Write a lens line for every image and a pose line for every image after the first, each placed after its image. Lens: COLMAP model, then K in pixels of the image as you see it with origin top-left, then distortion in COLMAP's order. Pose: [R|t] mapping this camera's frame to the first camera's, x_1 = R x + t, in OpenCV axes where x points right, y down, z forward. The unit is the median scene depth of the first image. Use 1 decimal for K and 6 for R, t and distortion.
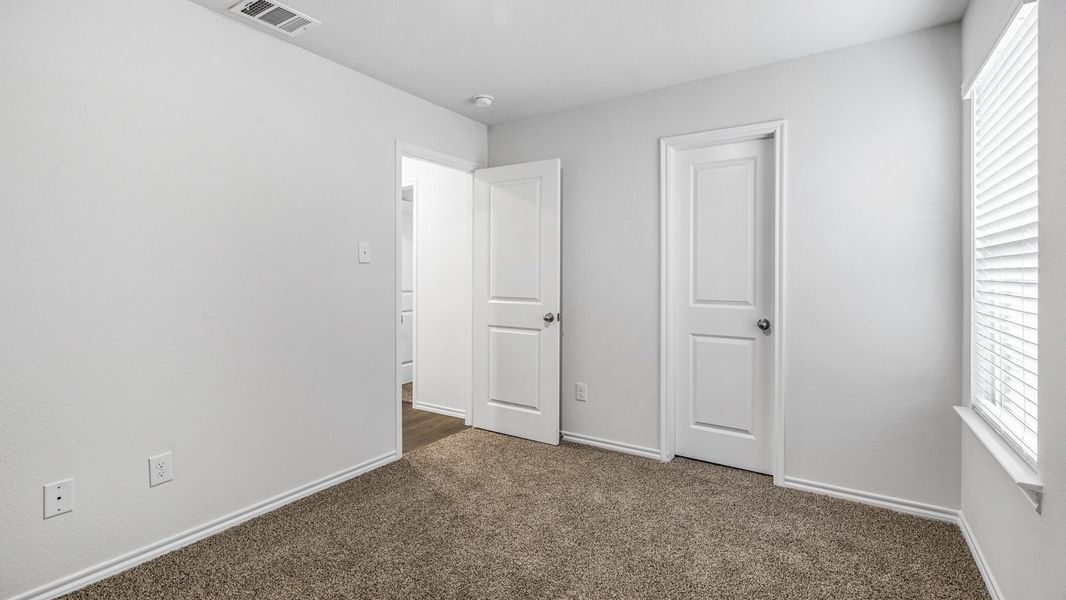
lens RADIAL K [[478.1, 0, 520.8], [0, 478.1, 286.0], [0, 0, 1]] dist [0.005696, -0.002338]
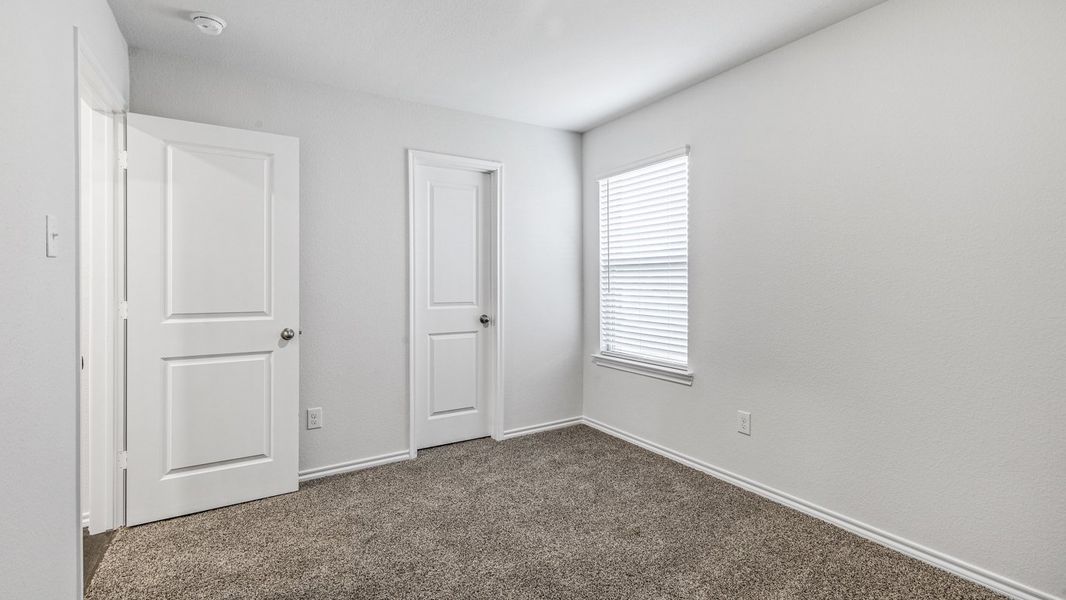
lens RADIAL K [[478.1, 0, 542.9], [0, 478.1, 294.4], [0, 0, 1]] dist [0.005696, -0.002338]
pose [[0.411296, -0.027841, 0.911077, -0.535863], [0.025822, 0.999488, 0.018886, -0.005141], [-0.911136, 0.015758, 0.411804, 0.308482]]
